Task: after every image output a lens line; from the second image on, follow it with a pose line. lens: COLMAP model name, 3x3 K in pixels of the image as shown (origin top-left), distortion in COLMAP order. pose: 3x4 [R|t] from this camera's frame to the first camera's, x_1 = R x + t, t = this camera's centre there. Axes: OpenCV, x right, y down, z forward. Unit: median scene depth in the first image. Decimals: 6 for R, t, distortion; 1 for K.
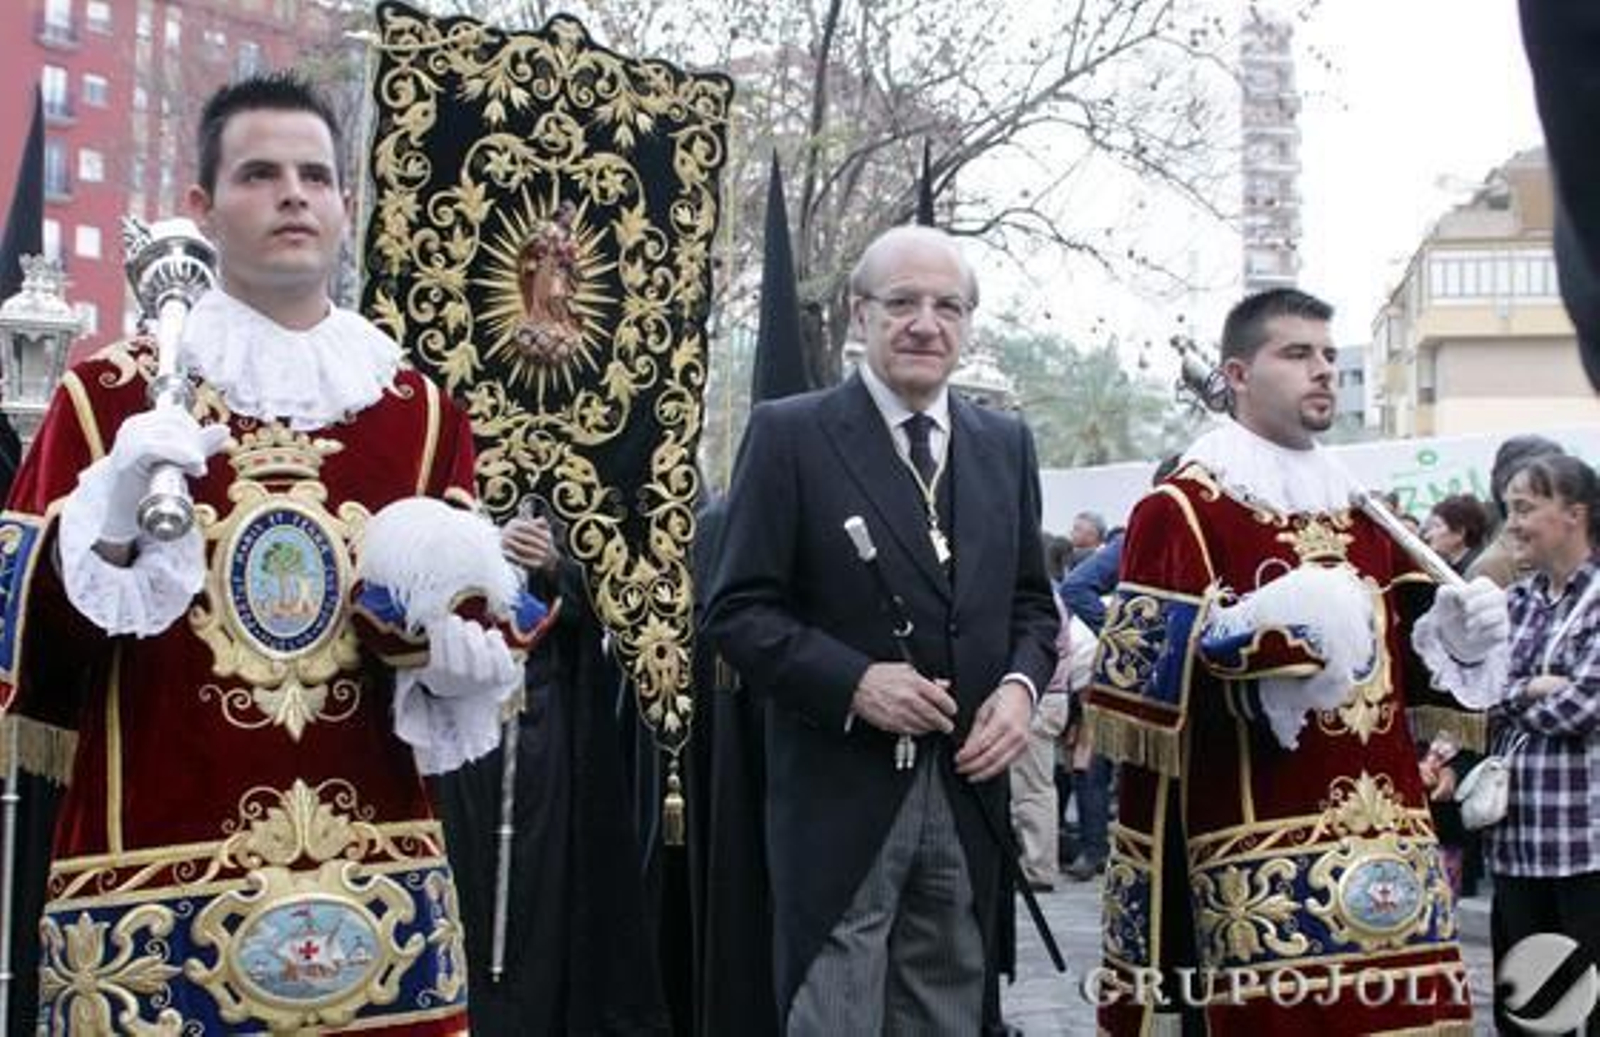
lens RADIAL K [[1785.7, 0, 800.0], [0, 1785.7, 518.5], [0, 0, 1]] dist [-0.063891, -0.031969]
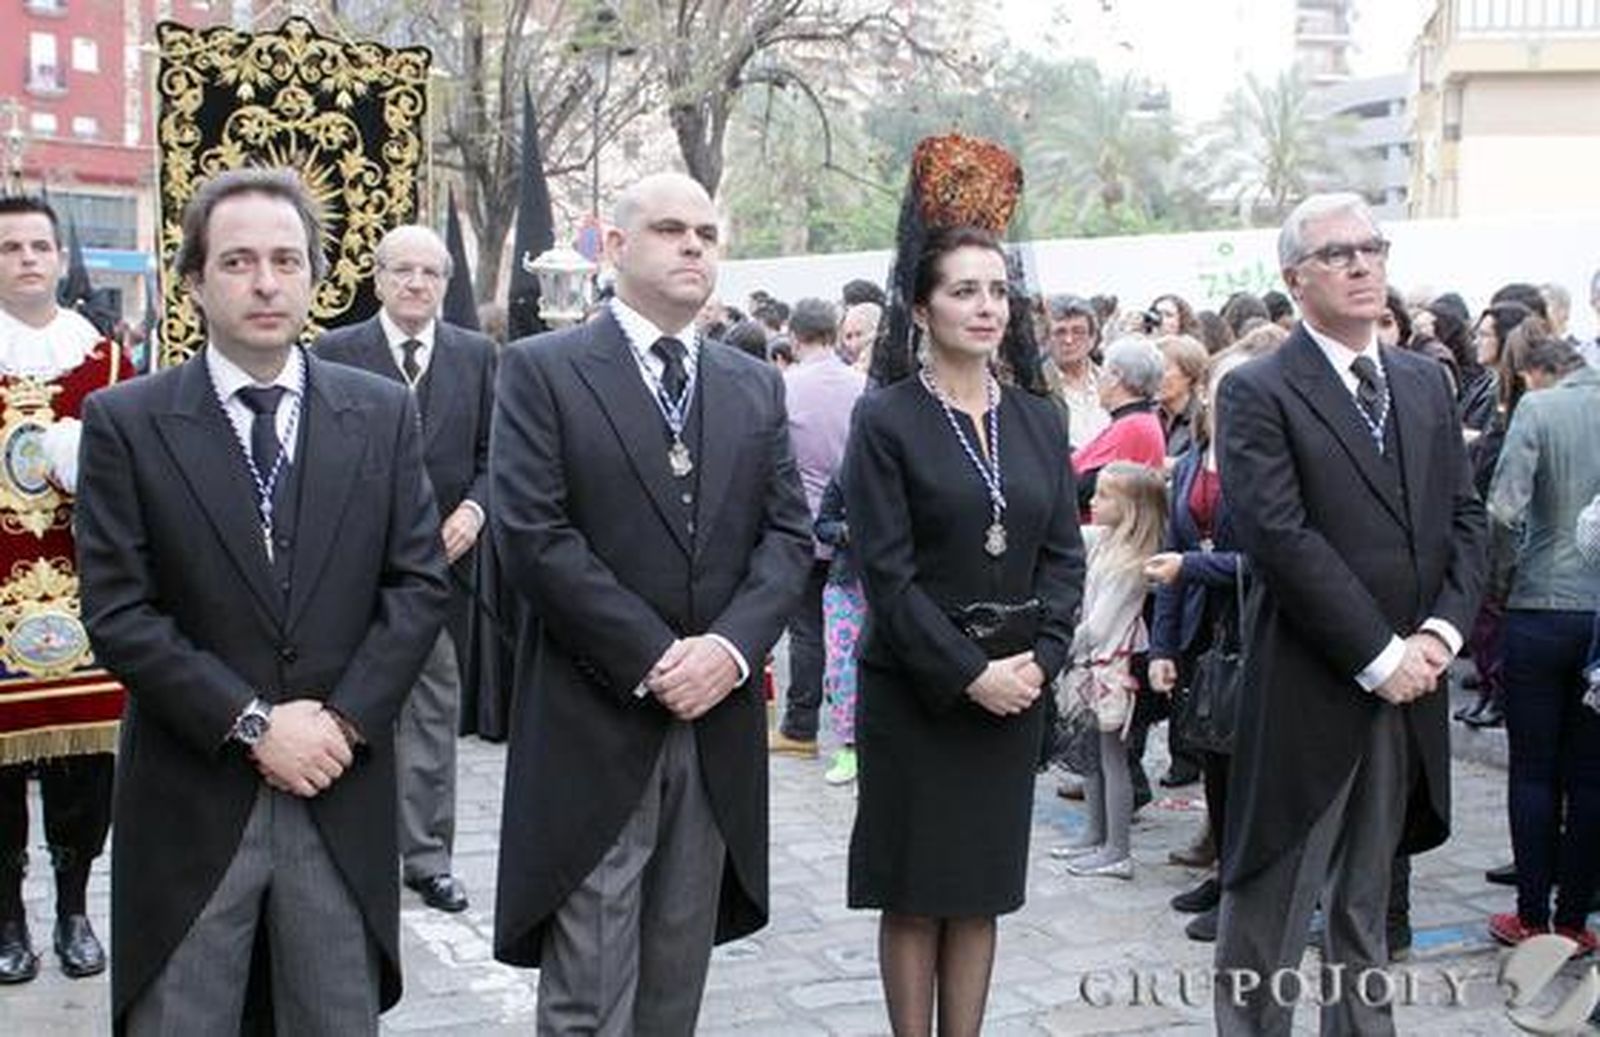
lens RADIAL K [[1852.7, 0, 800.0], [0, 1852.7, 518.5], [0, 0, 1]] dist [0.090837, -0.492200]
pose [[0.999601, 0.006021, -0.027587, 0.319232], [-0.001906, 0.989161, 0.146824, -0.104748], [0.028173, -0.146713, 0.988778, -0.532600]]
